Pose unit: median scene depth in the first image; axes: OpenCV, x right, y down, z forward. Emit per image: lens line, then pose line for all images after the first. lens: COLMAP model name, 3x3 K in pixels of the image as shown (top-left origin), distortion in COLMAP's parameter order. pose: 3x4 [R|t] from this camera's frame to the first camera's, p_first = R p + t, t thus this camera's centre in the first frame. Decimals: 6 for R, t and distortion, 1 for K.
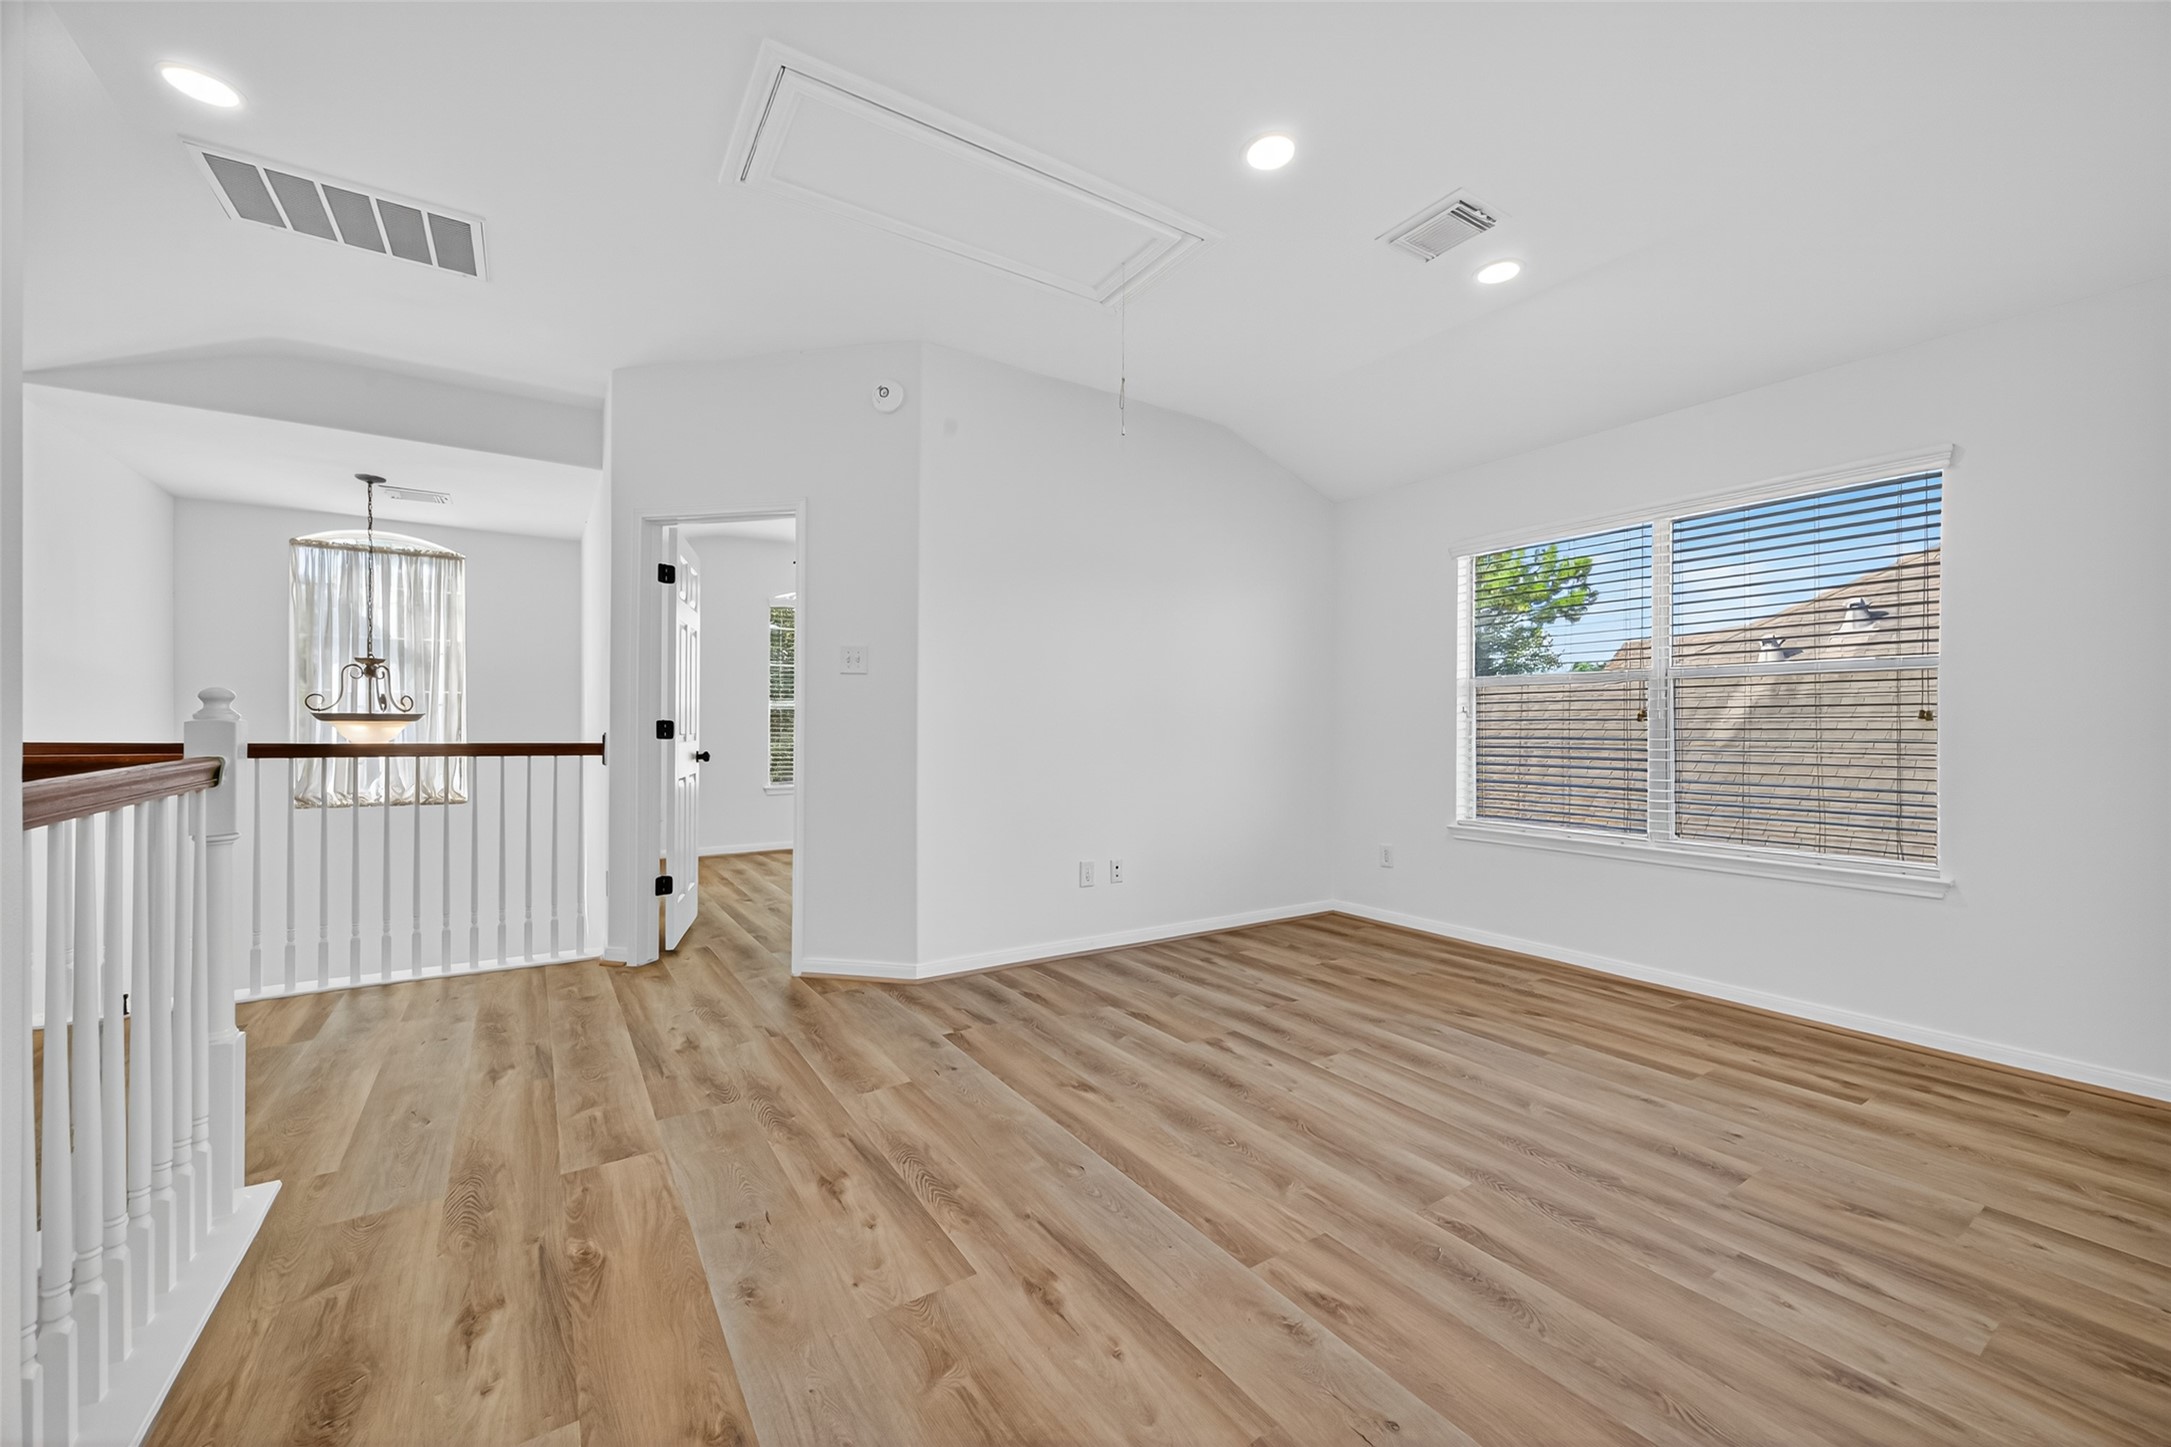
lens RADIAL K [[841.7, 0, 1092.7], [0, 841.7, 729.2], [0, 0, 1]] dist [0.001679, -0.000064]
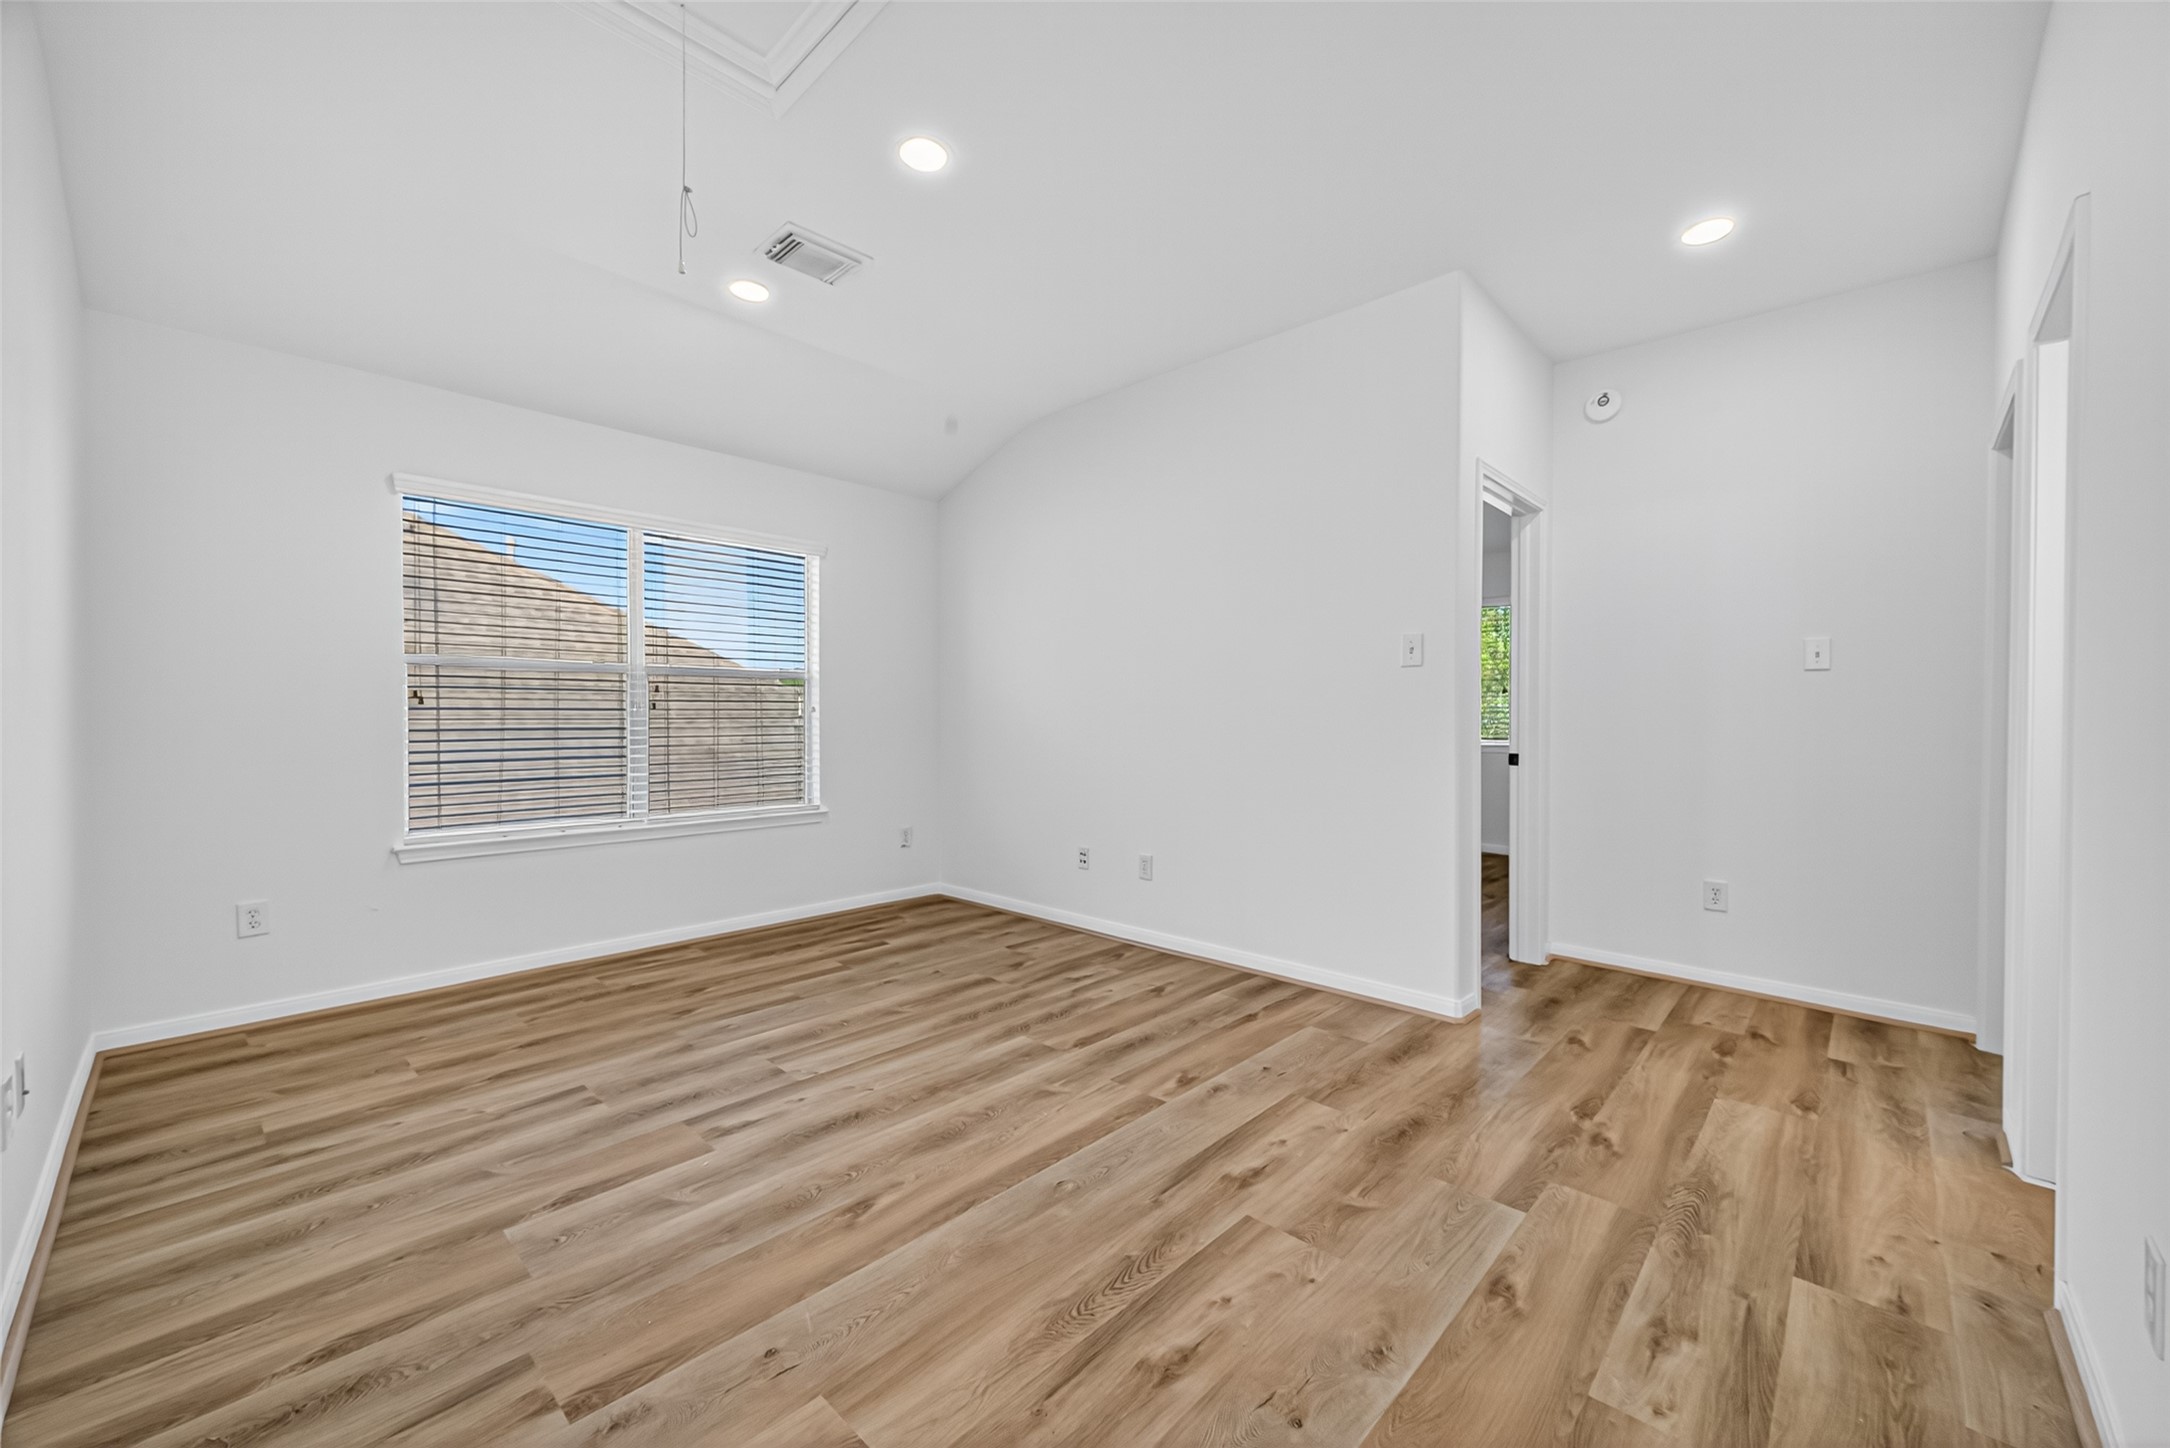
lens RADIAL K [[841.3, 0, 1095.7], [0, 841.3, 718.8], [0, 0, 1]] dist [0.001679, -0.000064]
pose [[-0.229851, -0.009059, 0.973184, -0.763635], [0.001209, 0.999953, 0.009593, -0.014178], [-0.973225, 0.003382, -0.229830, 0.945969]]
